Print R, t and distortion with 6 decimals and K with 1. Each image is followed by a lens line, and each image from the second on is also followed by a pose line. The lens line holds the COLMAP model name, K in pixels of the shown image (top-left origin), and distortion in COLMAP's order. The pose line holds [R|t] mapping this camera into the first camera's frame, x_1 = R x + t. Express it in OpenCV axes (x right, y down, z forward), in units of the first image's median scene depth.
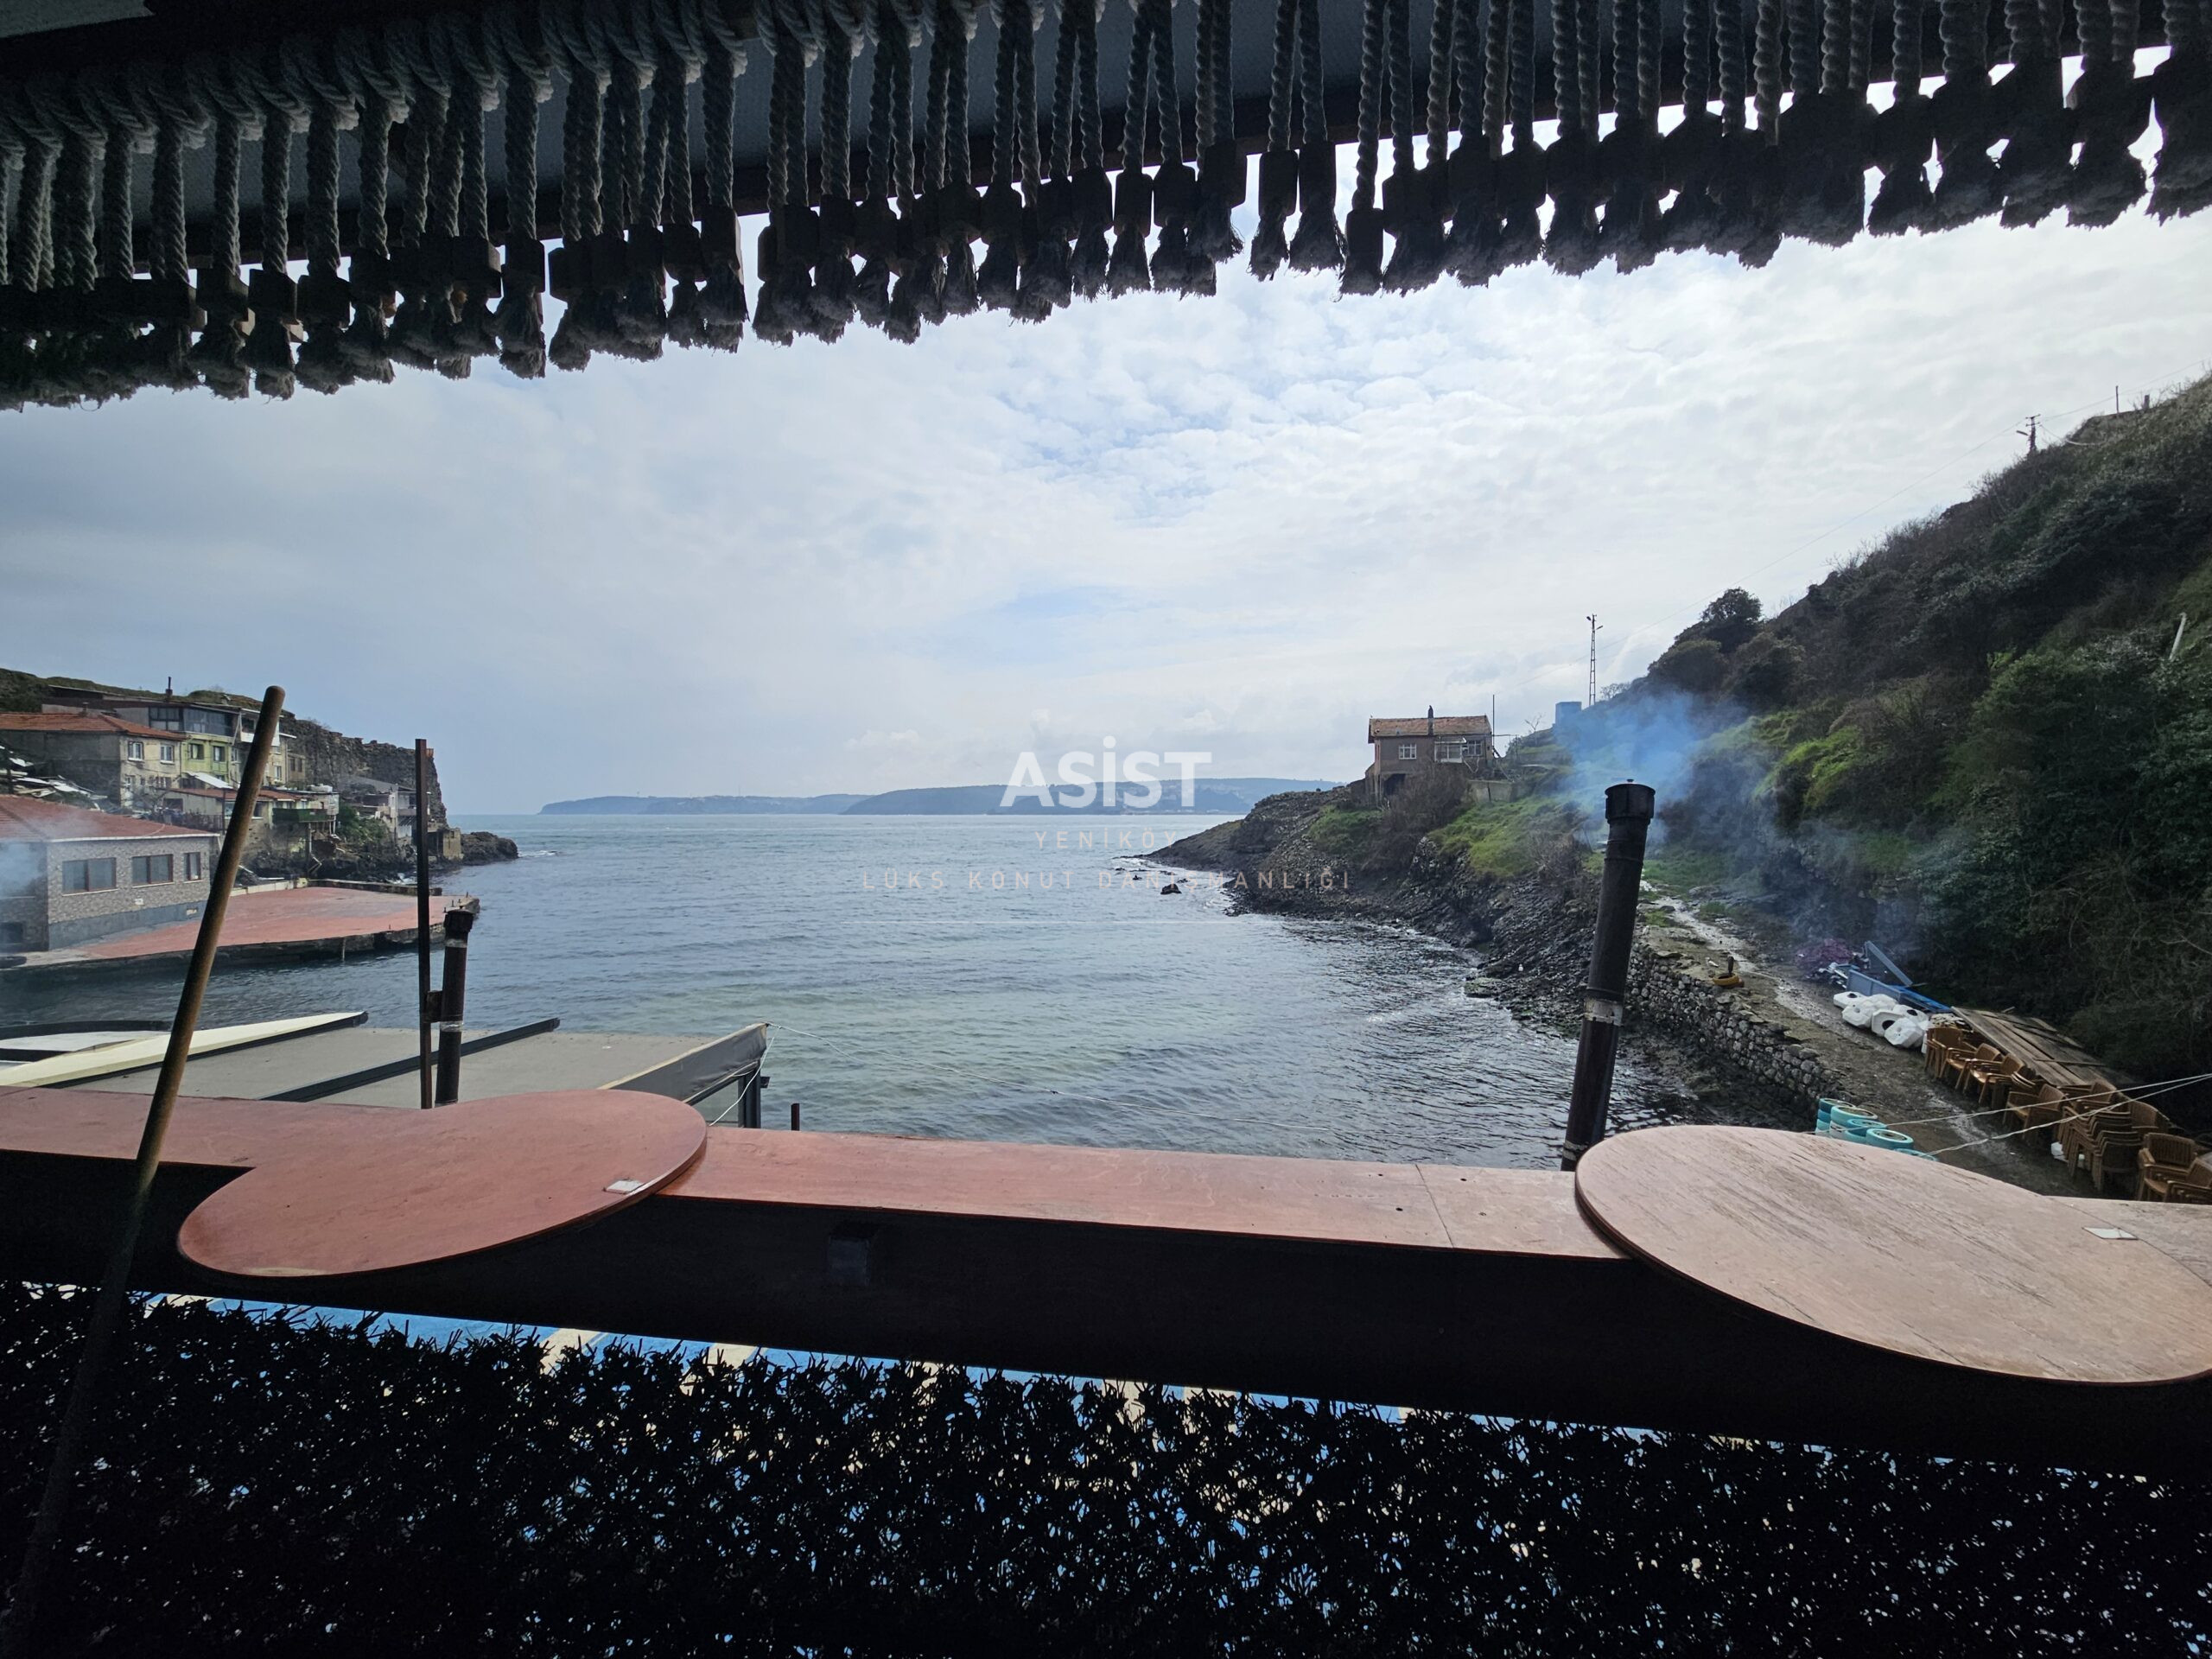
lens RADIAL K [[905.2, 0, 1117.6], [0, 905.2, 828.9], [0, 0, 1]] dist [0.000043, -0.000254]
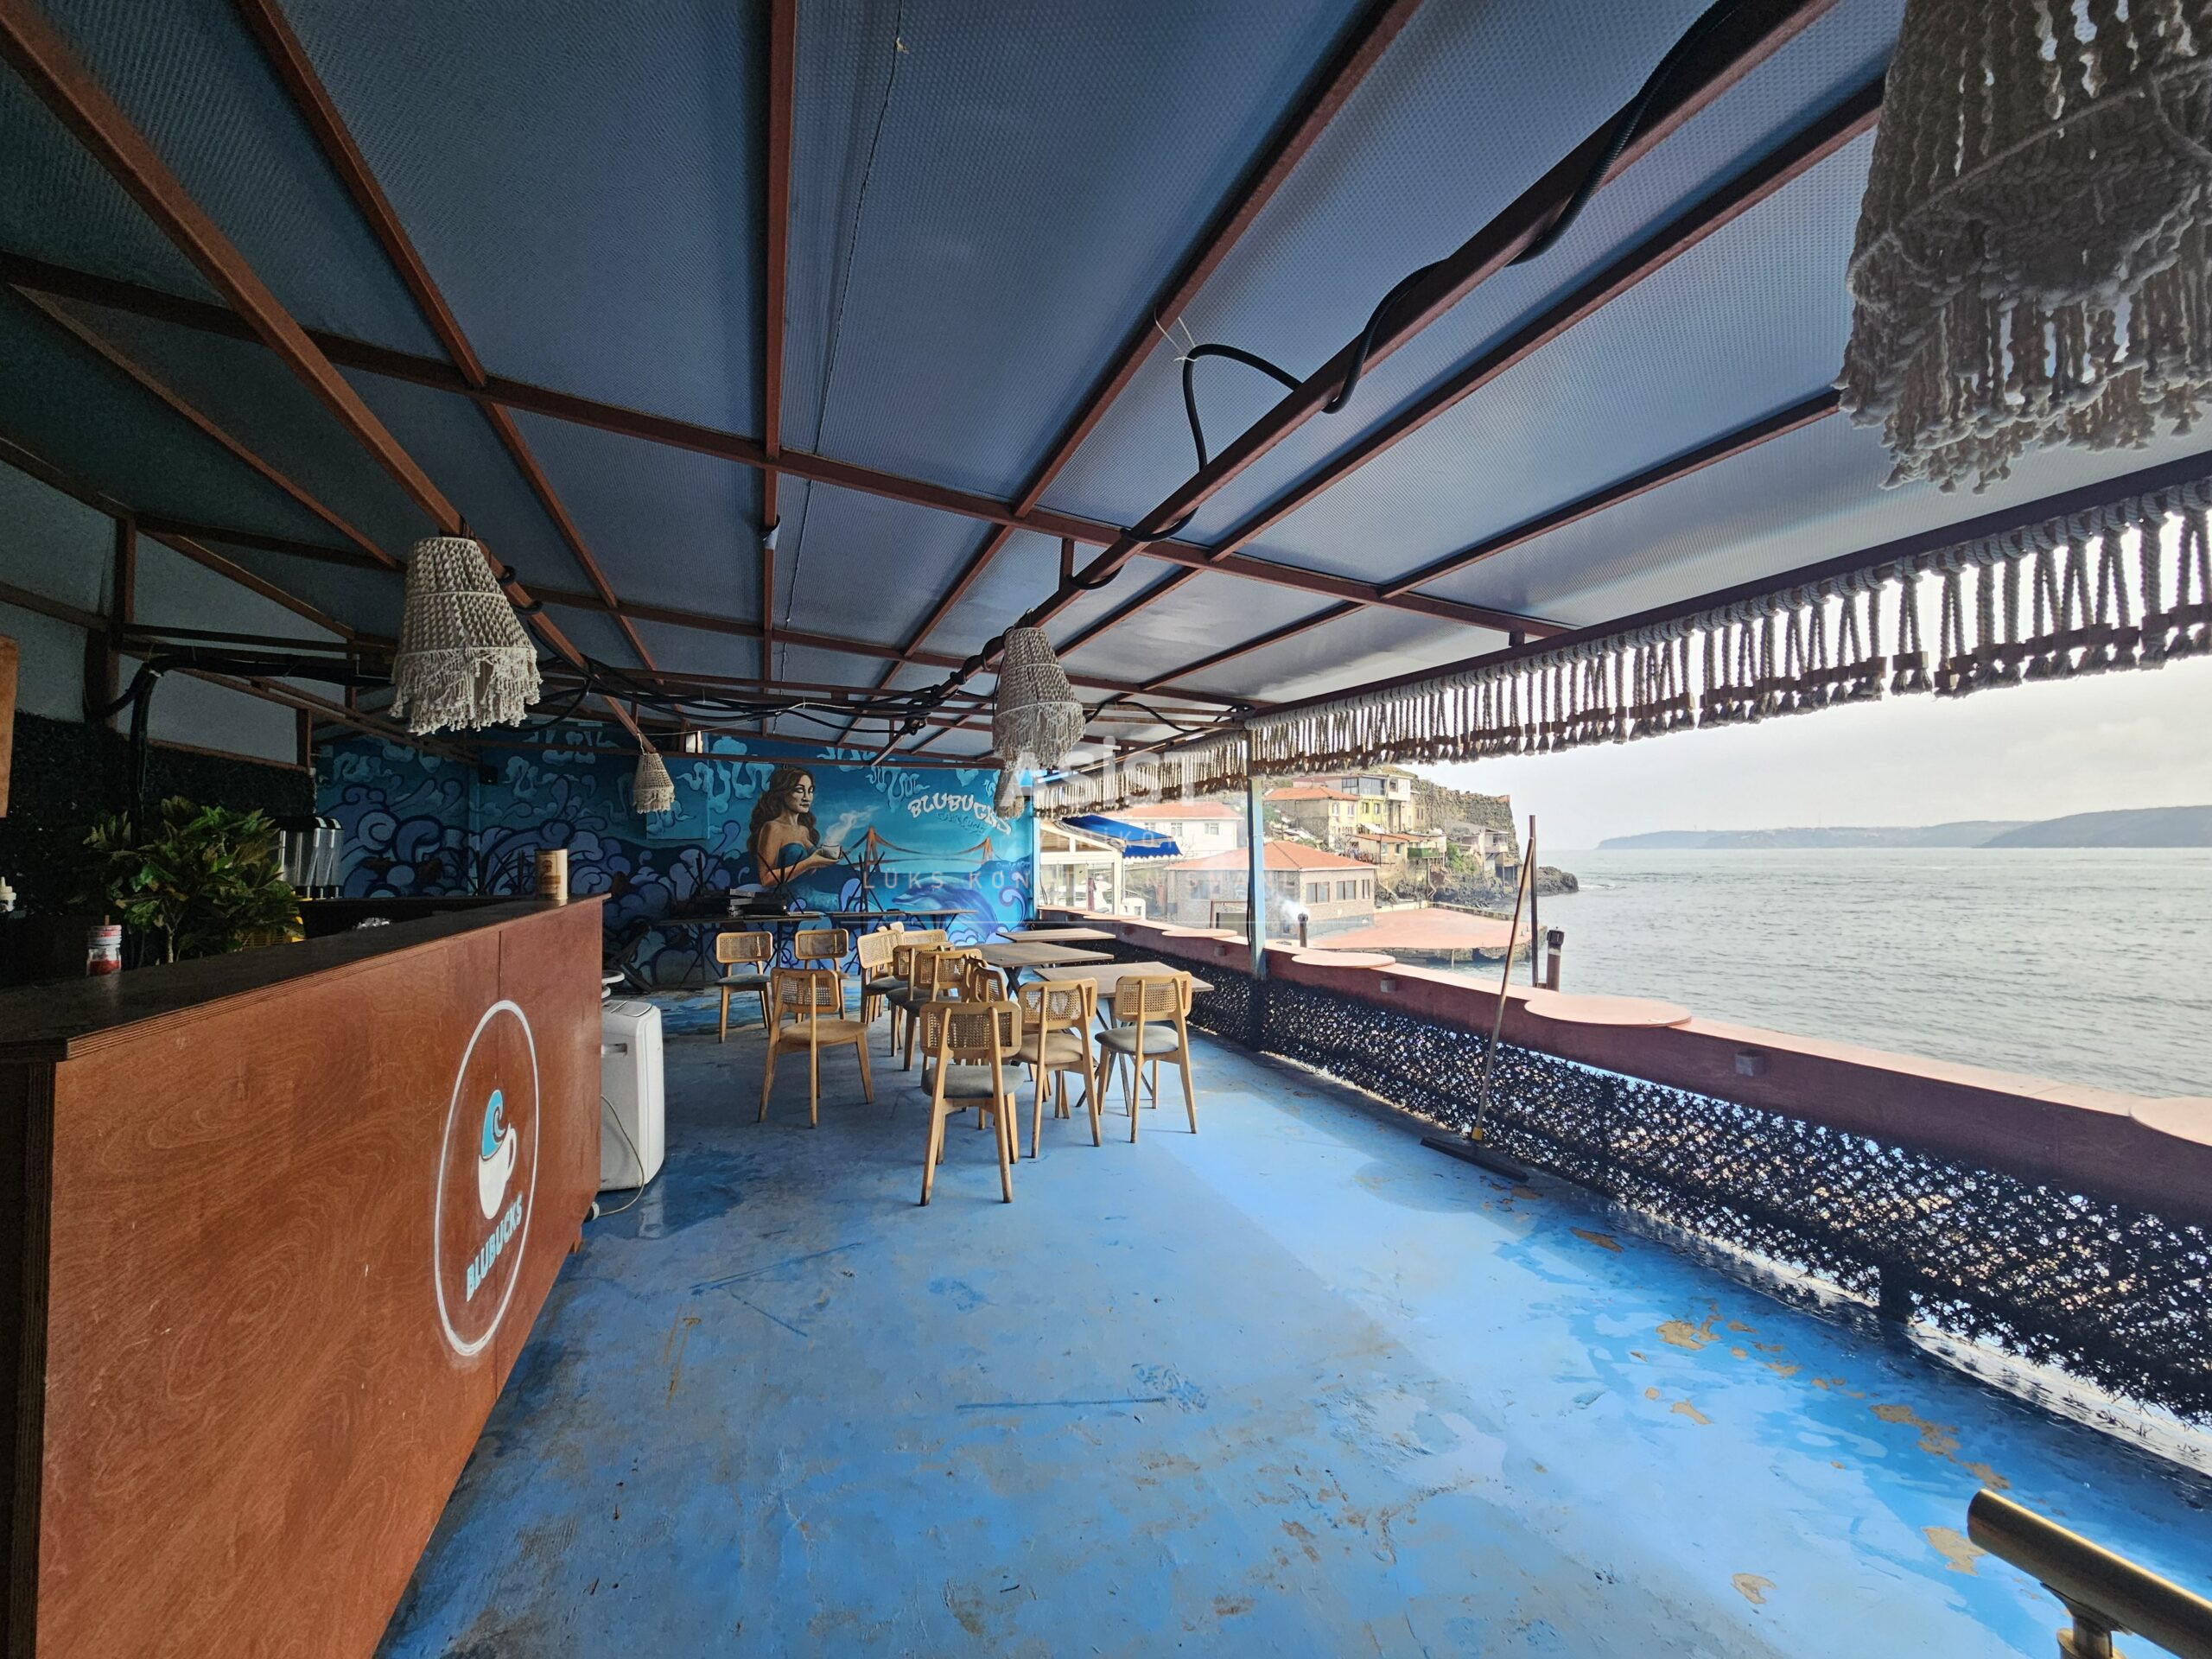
lens RADIAL K [[910.2, 0, 1106.0], [0, 910.2, 829.5], [0, 0, 1]] dist [-0.001172, 0.000969]
pose [[0.486963, -0.022469, -0.873134, 1.060618], [-0.010405, 0.999449, -0.031522, -0.091158], [0.873361, 0.024435, 0.486461, -1.809355]]
